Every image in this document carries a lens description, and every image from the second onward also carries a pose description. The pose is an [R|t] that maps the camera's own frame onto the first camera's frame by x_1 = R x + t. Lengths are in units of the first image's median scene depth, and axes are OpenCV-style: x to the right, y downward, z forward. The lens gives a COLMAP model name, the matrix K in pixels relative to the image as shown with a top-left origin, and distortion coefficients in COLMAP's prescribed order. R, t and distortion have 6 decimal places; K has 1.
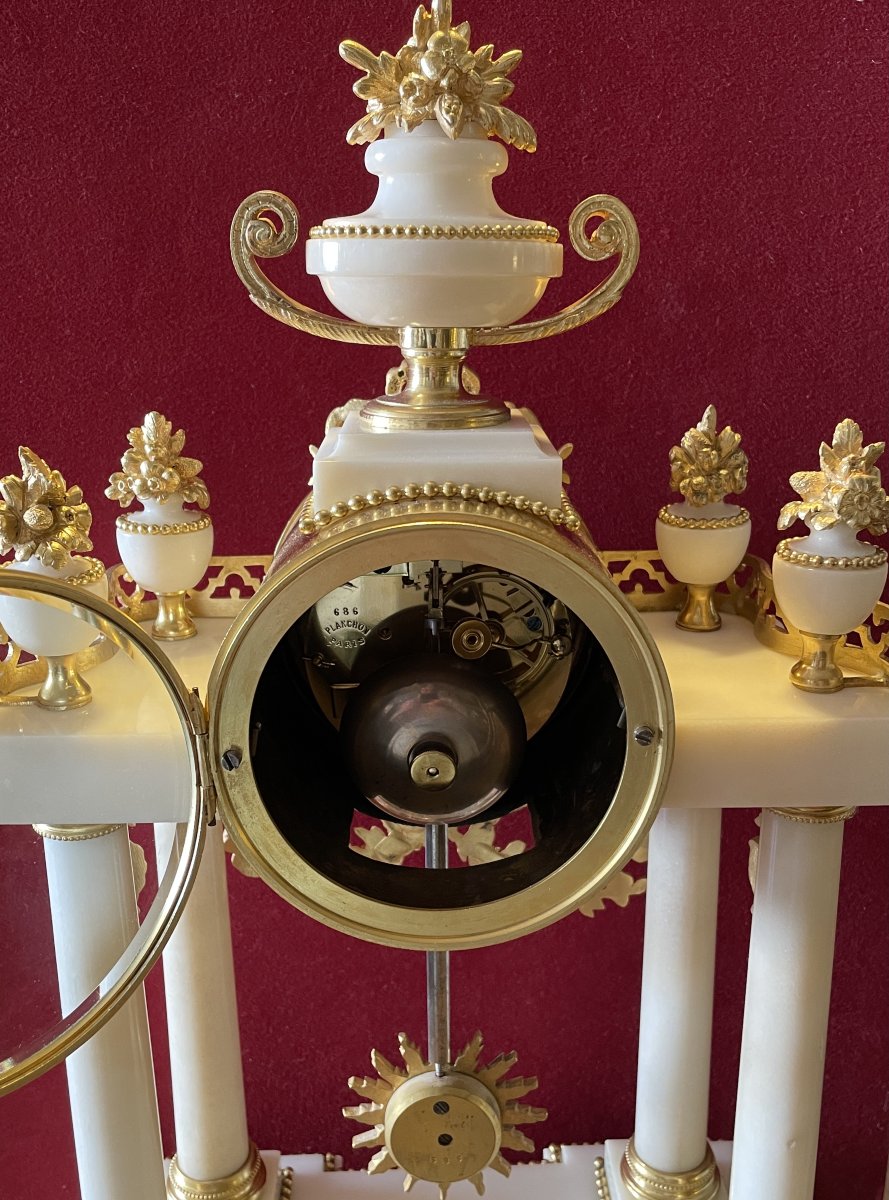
lens RADIAL K [[1307.0, 0, 431.1], [0, 1307.0, 627.3], [0, 0, 1]] dist [0.014330, 0.000000]
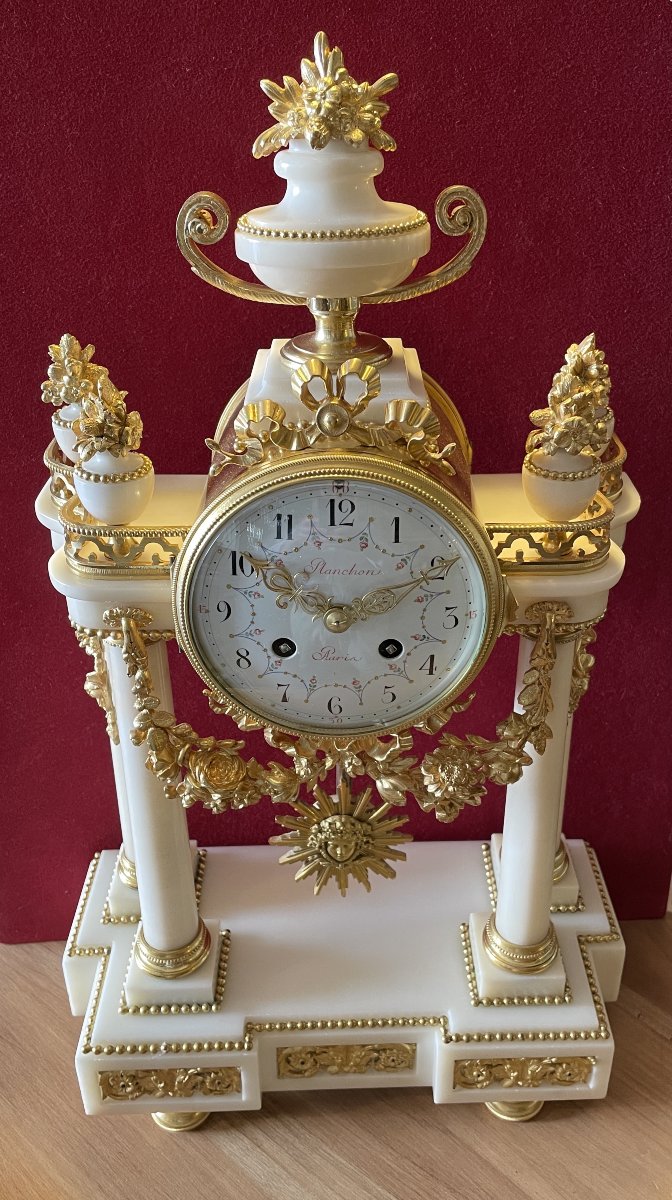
lens RADIAL K [[1273.1, 0, 373.5], [0, 1273.1, 658.1], [0, 0, 1]] dist [0.045264, -0.048671]
pose [[0.999826, 0.009134, 0.016263, 0.018471], [-0.011812, 0.984841, 0.173059, -0.054933], [-0.014435, -0.173221, 0.984777, -0.333444]]
